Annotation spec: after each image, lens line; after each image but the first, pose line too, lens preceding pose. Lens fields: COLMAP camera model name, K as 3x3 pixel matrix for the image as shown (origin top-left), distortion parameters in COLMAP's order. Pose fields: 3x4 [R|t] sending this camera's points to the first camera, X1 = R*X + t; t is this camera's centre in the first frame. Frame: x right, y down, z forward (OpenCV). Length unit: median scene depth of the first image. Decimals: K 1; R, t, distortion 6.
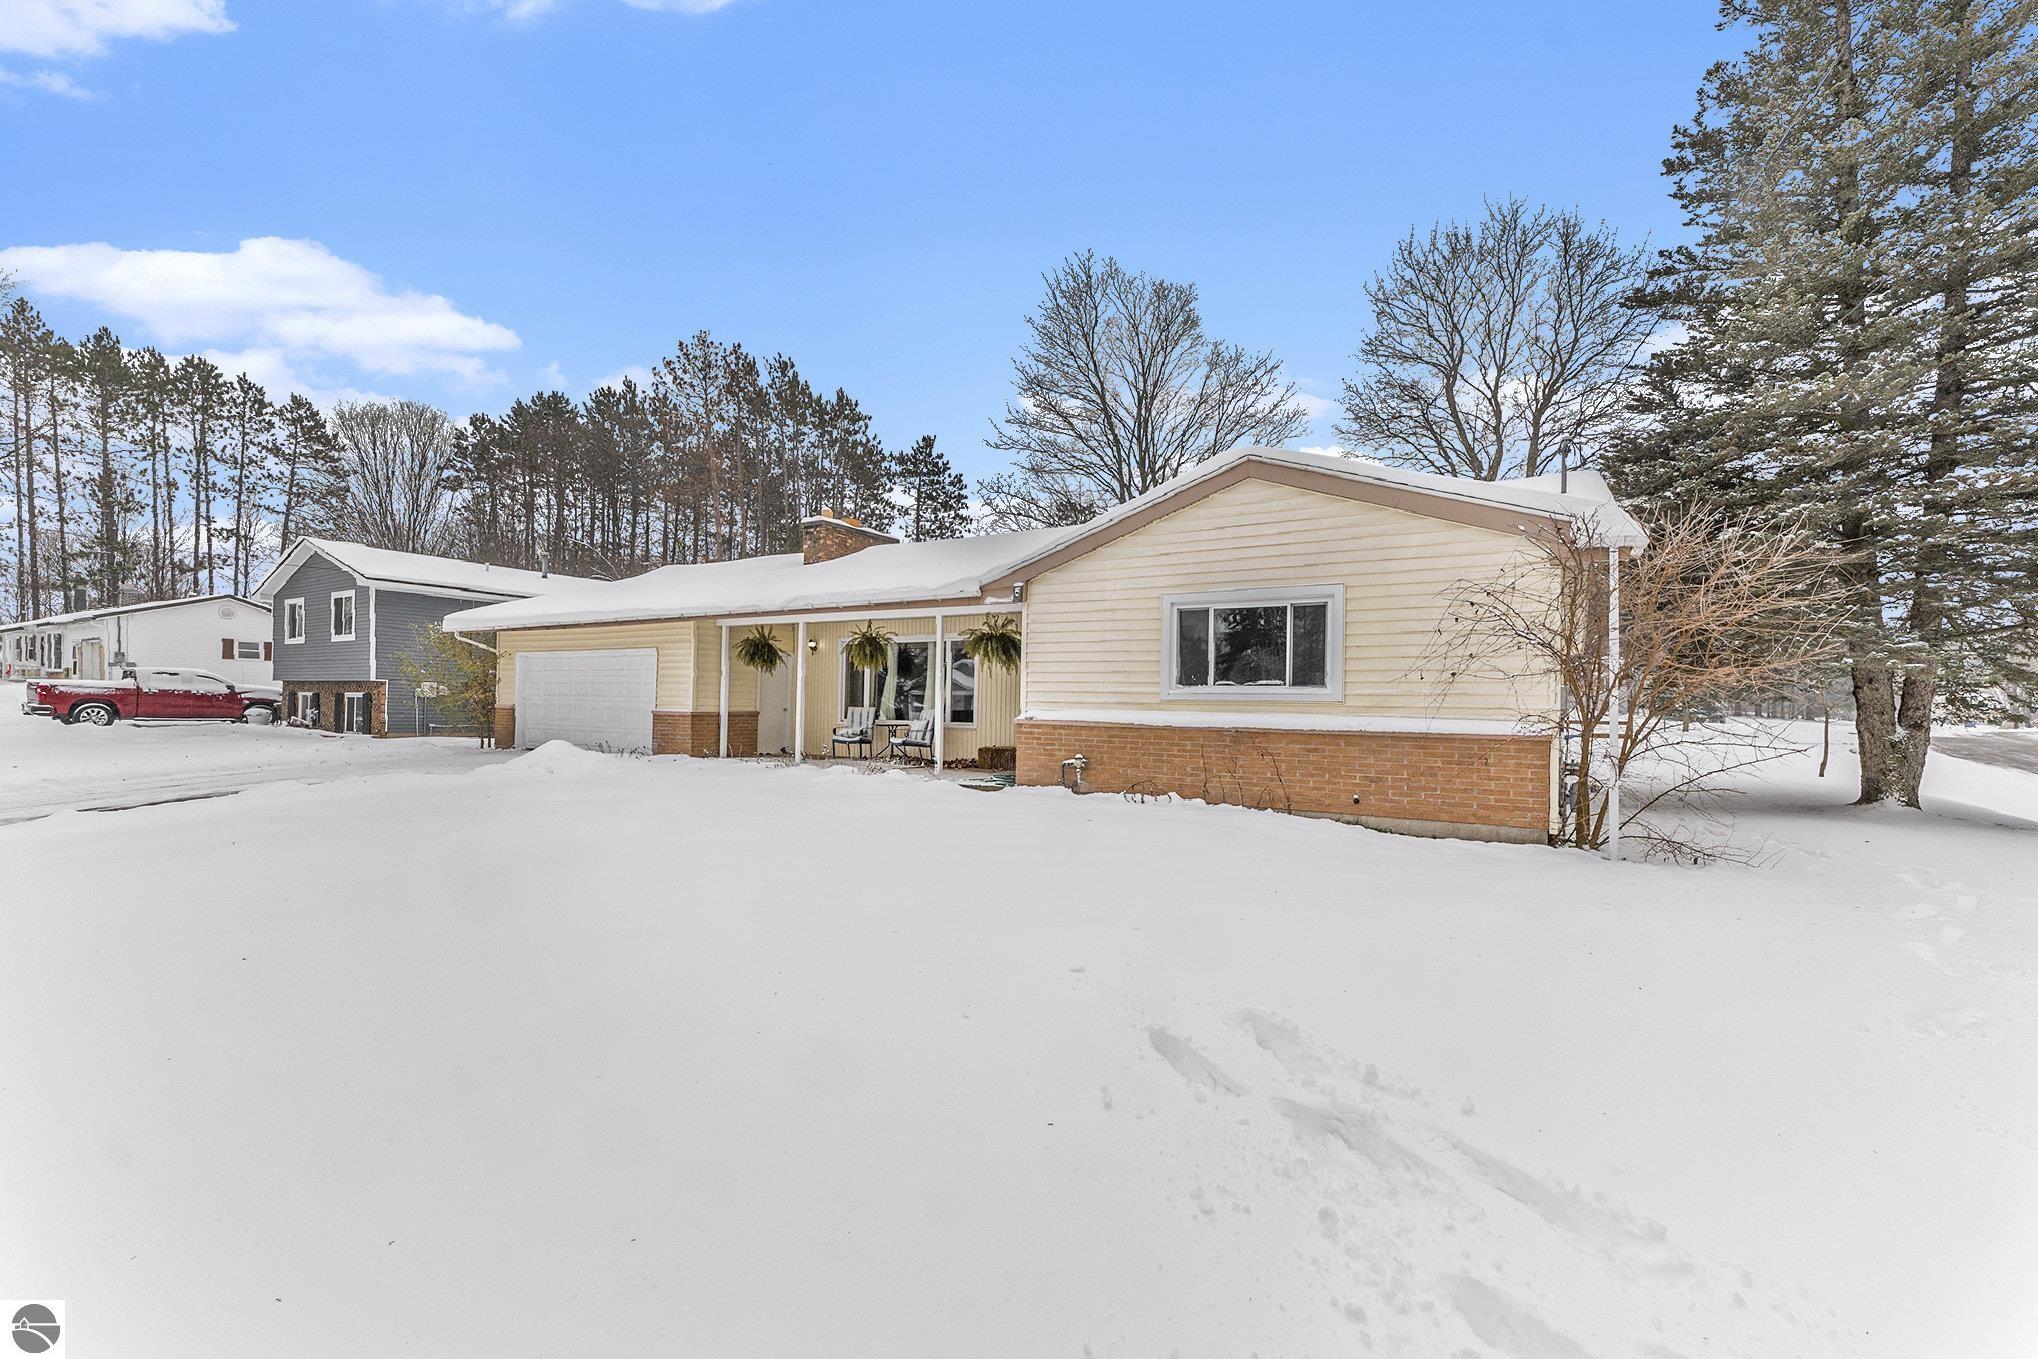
lens RADIAL K [[828.4, 0, 1021.1], [0, 828.4, 701.0], [0, 0, 1]] dist [-0.000990, -0.000192]
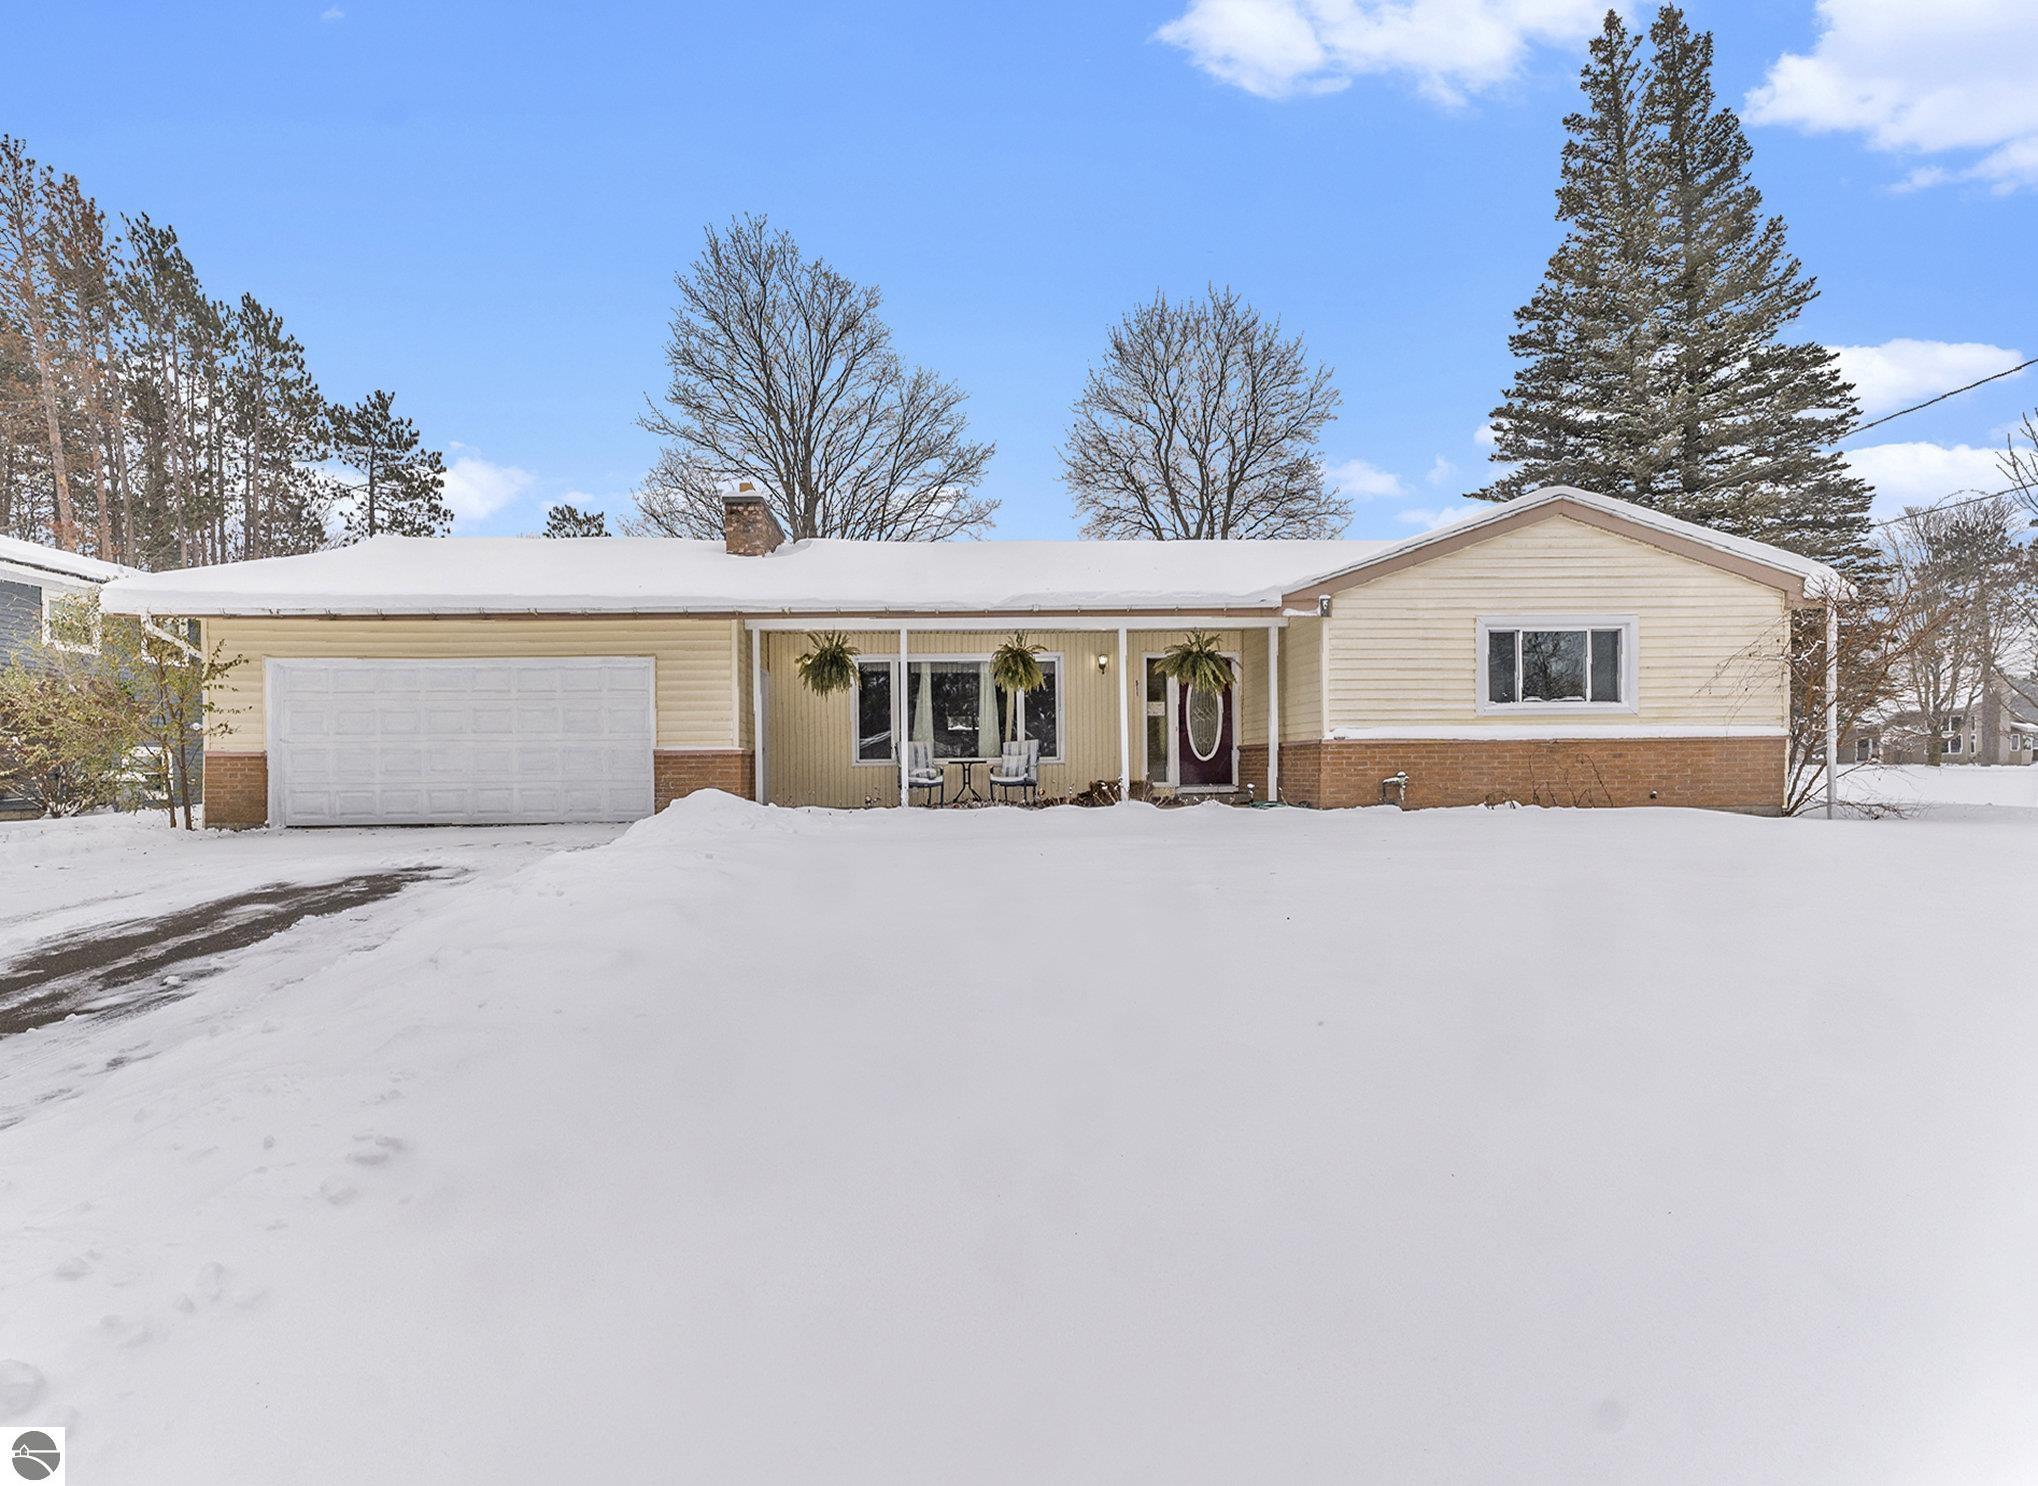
lens RADIAL K [[888.8, 0, 1017.5], [0, 888.8, 763.2], [0, 0, 1]] dist [0.011550, -0.000416]
pose [[0.832271, -0.030140, 0.553548, -0.880962], [0.022734, 0.999537, 0.020242, 0.020885], [-0.553902, -0.004262, 0.832571, 0.350288]]
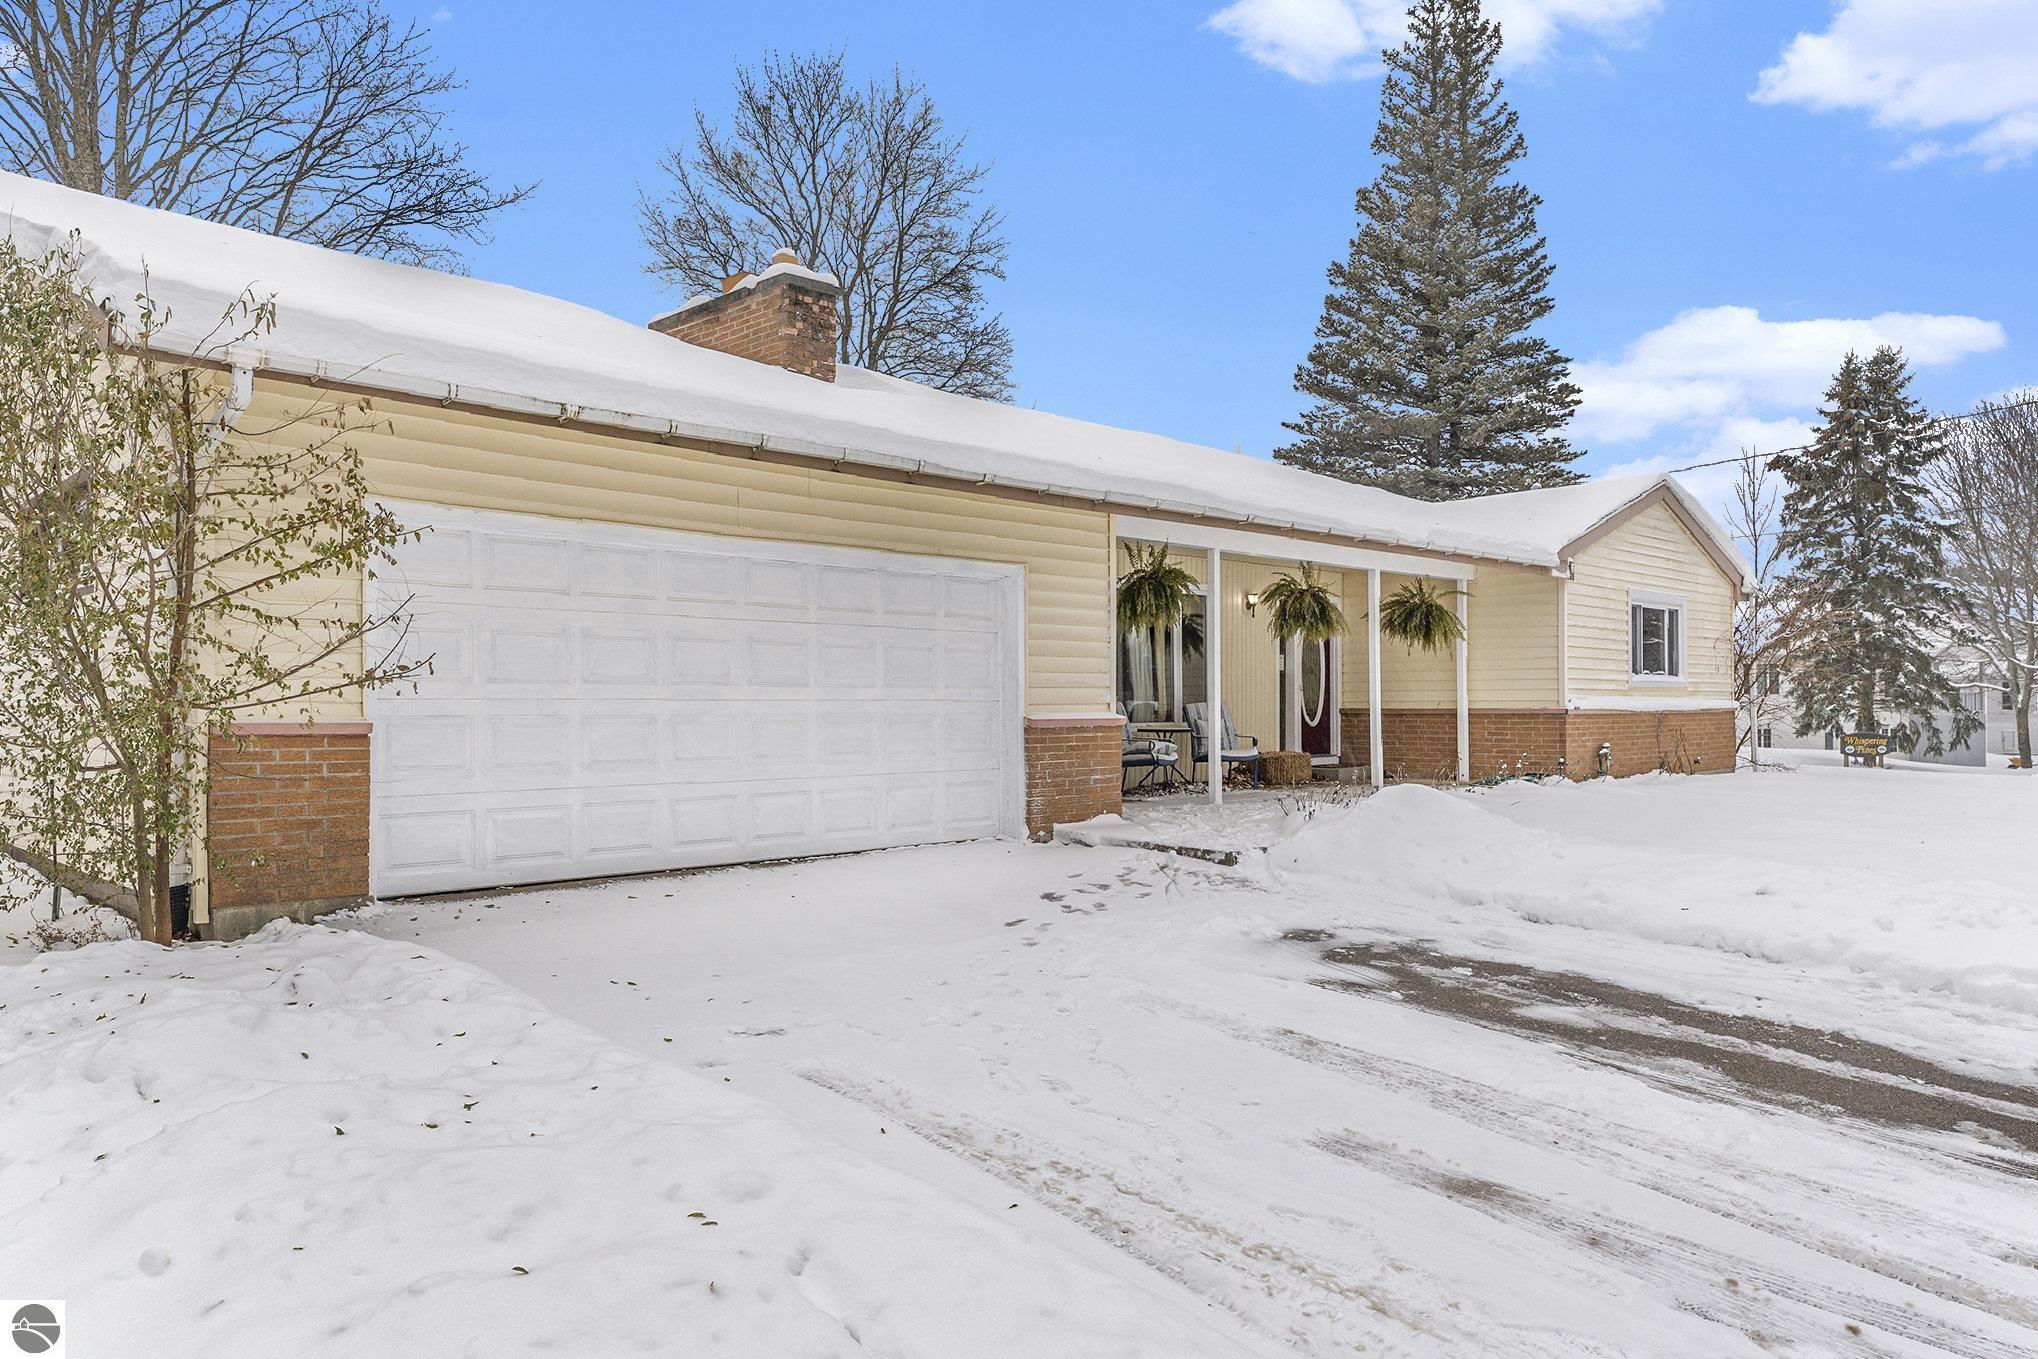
lens RADIAL K [[1303.1, 0, 1019.0], [0, 1303.1, 679.5], [0, 0, 1]] dist [-0.000728, 0.000013]
pose [[0.264746, -0.006588, 0.964296, -1.549430], [-0.007610, 0.999931, 0.008920, -0.019311], [-0.964288, -0.009700, 0.264677, 1.217049]]
